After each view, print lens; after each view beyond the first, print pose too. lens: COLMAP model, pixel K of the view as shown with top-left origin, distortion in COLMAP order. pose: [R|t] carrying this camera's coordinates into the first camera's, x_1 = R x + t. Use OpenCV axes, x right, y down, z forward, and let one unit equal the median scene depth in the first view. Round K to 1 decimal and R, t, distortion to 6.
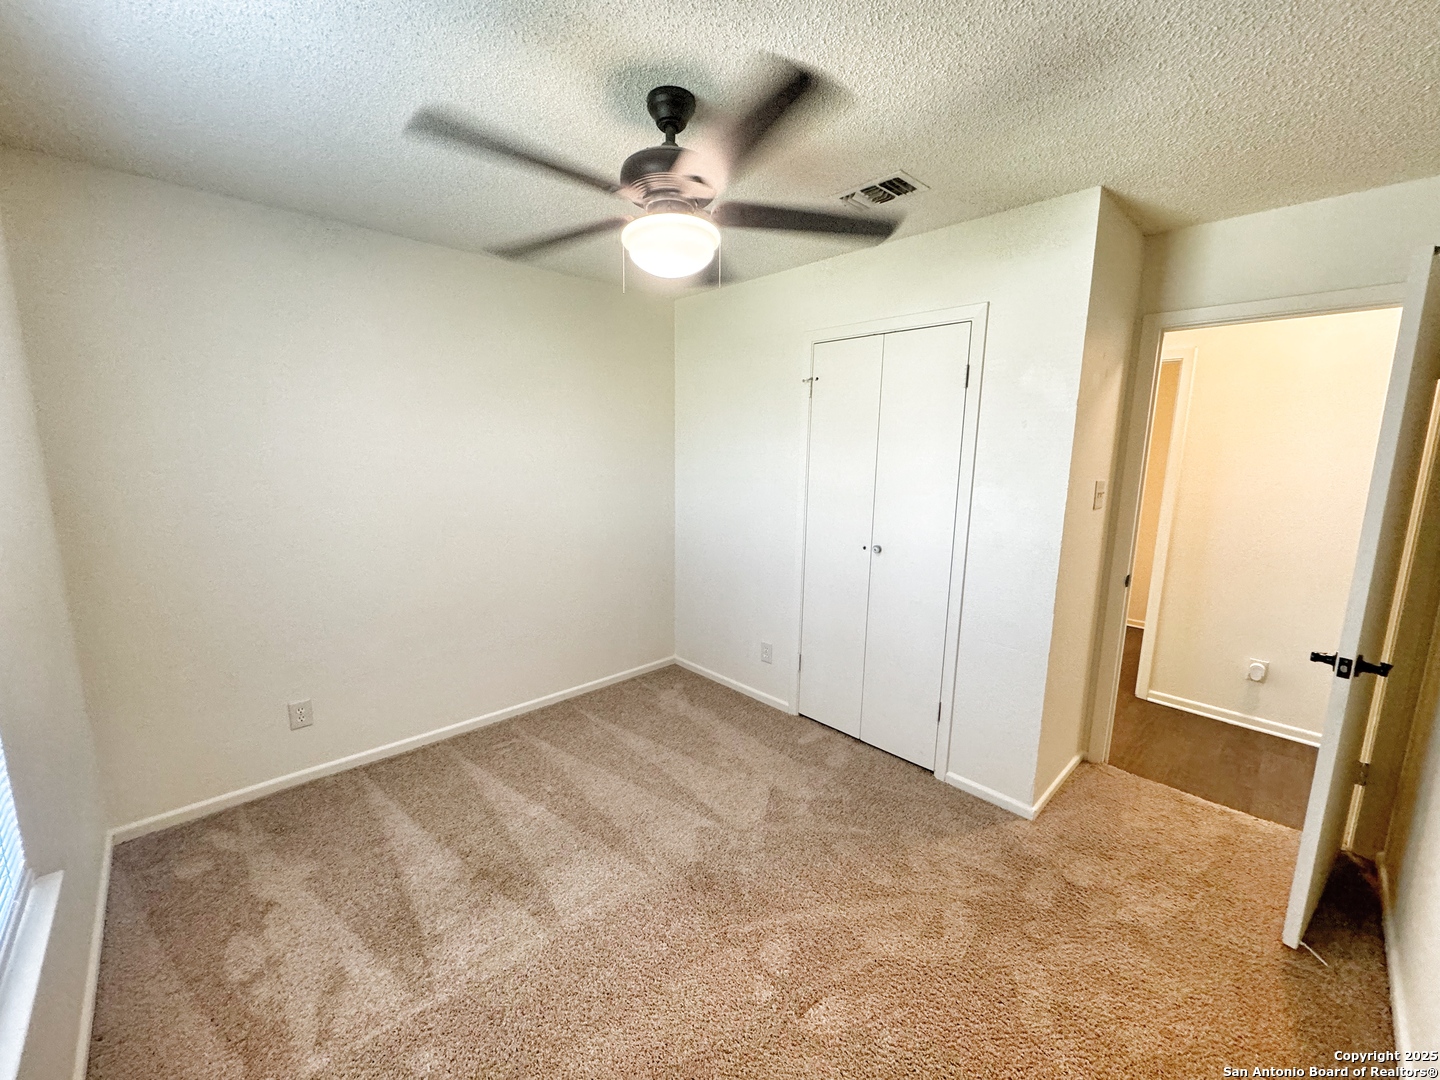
lens RADIAL K [[575.8, 0, 721.3], [0, 575.8, 539.1], [0, 0, 1]] dist [-0.003831, 0.000470]
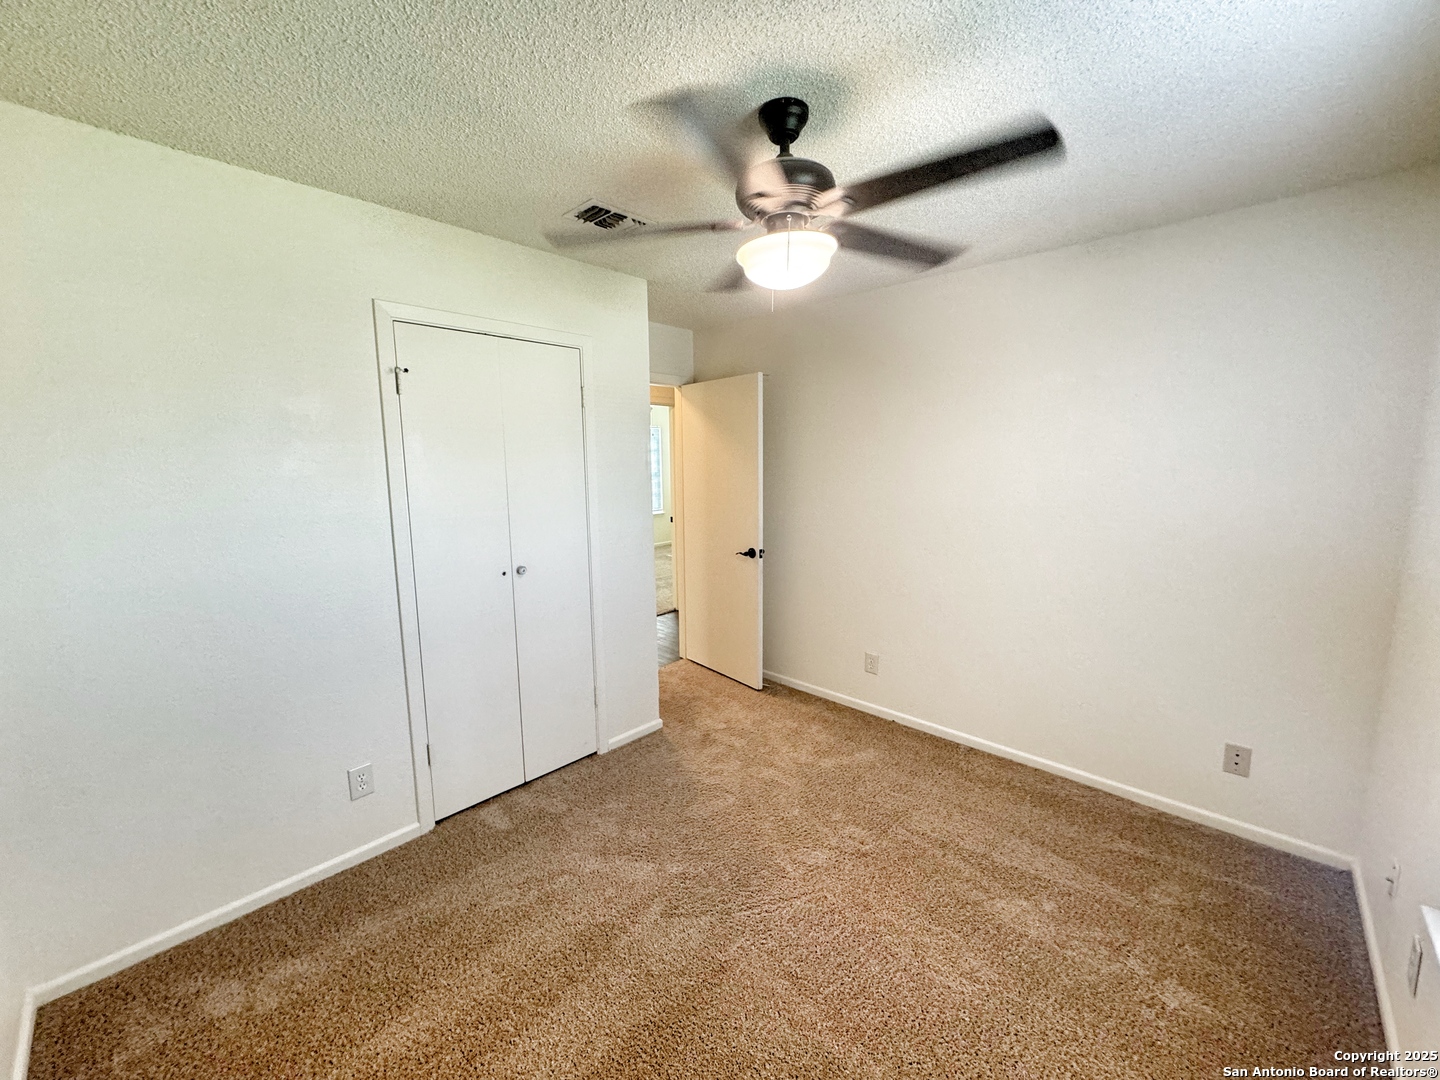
lens RADIAL K [[575.8, 0, 721.6], [0, 575.8, 538.8], [0, 0, 1]] dist [-0.003831, 0.000470]
pose [[-0.043591, -0.159107, 0.986299, -0.645369], [0.167801, 0.972046, 0.164224, -0.129584], [-0.984857, 0.172660, -0.015674, 0.688673]]
